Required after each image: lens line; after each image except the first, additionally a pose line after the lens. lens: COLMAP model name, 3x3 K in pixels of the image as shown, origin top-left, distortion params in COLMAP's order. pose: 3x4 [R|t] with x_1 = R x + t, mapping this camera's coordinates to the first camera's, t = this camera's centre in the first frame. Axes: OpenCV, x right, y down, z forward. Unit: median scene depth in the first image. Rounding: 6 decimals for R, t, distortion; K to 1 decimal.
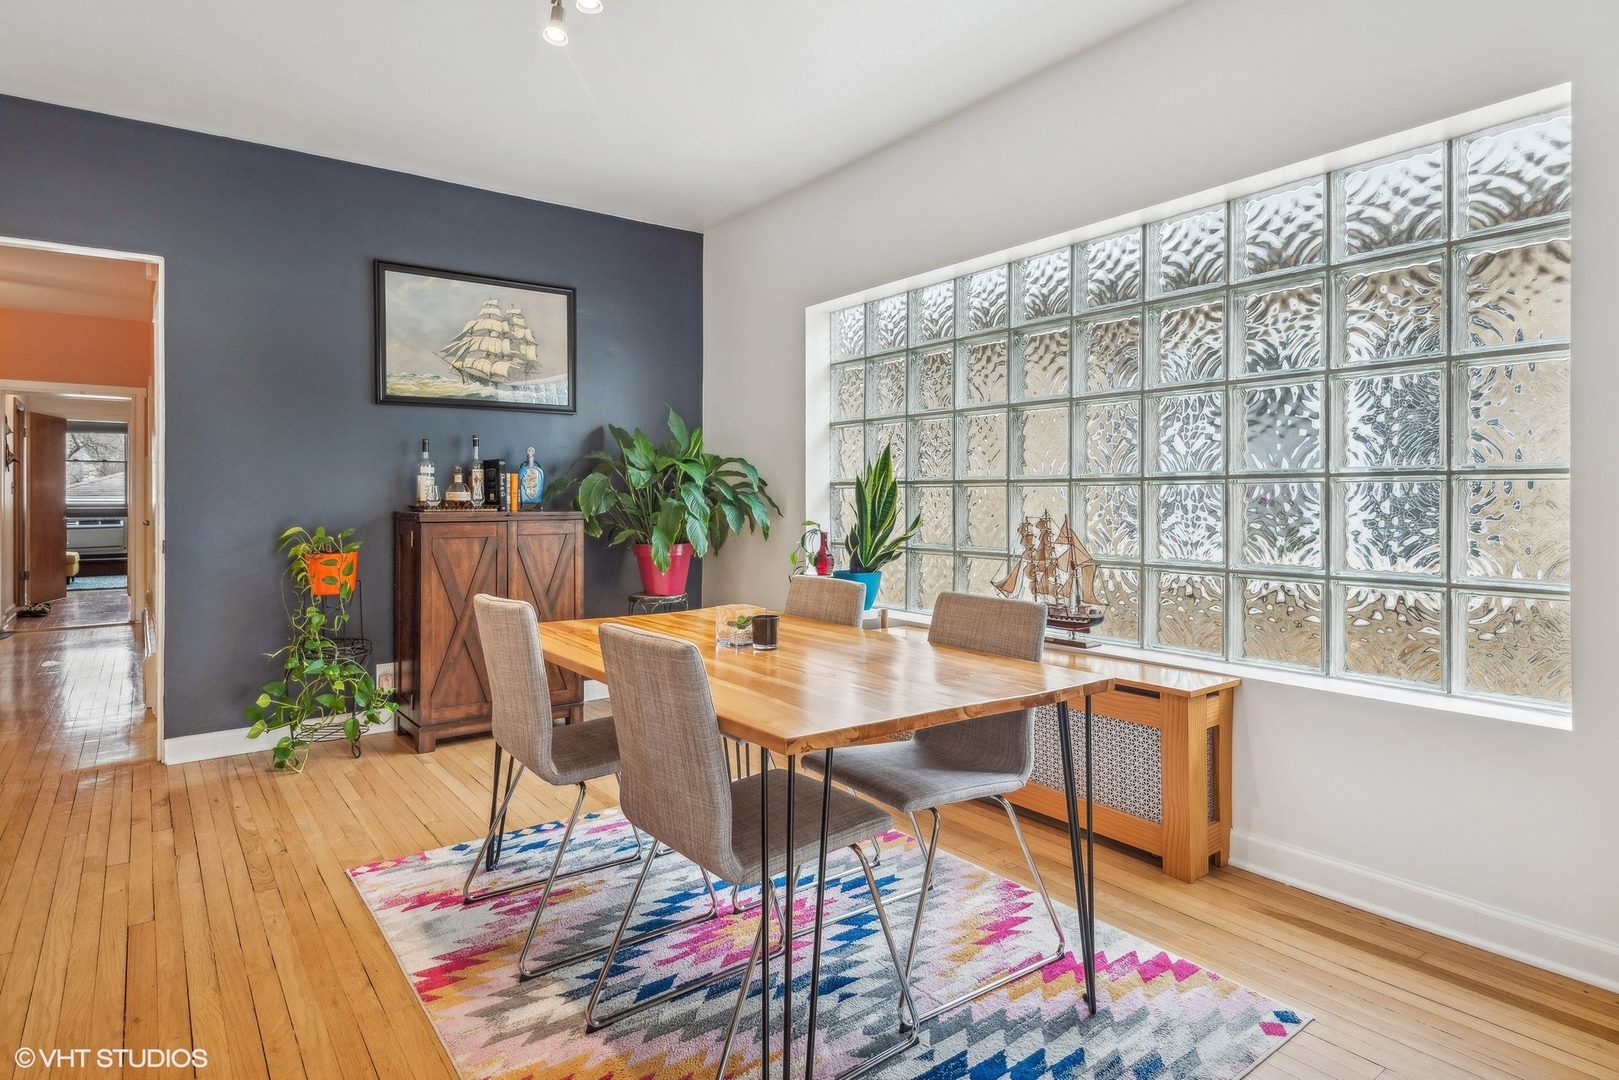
lens RADIAL K [[894.3, 0, 809.9], [0, 894.3, 503.0], [0, 0, 1]] dist [0.013872, -0.000474]
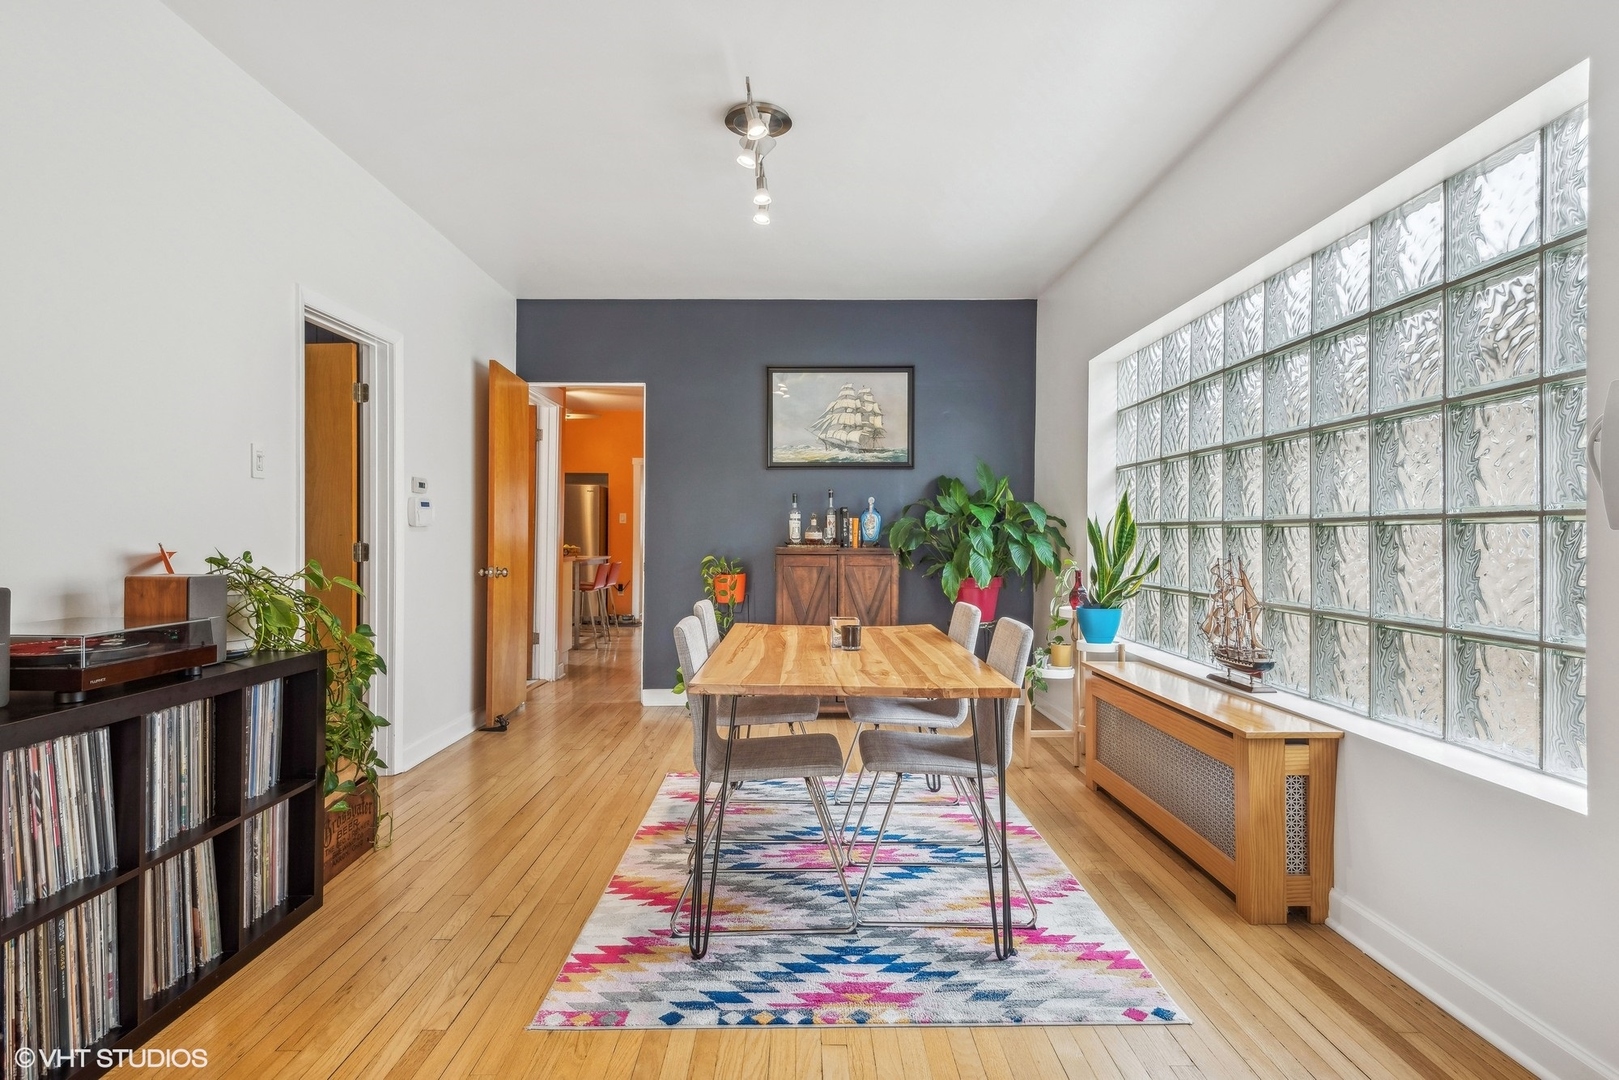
lens RADIAL K [[875.6, 0, 790.0], [0, 875.6, 534.4], [0, 0, 1]] dist [0.011727, -0.000995]
pose [[0.797355, 0.003013, -0.603503, 0.370343], [-0.008584, 0.999943, -0.006349, -0.000946], [0.603450, 0.010243, 0.797335, -0.060891]]
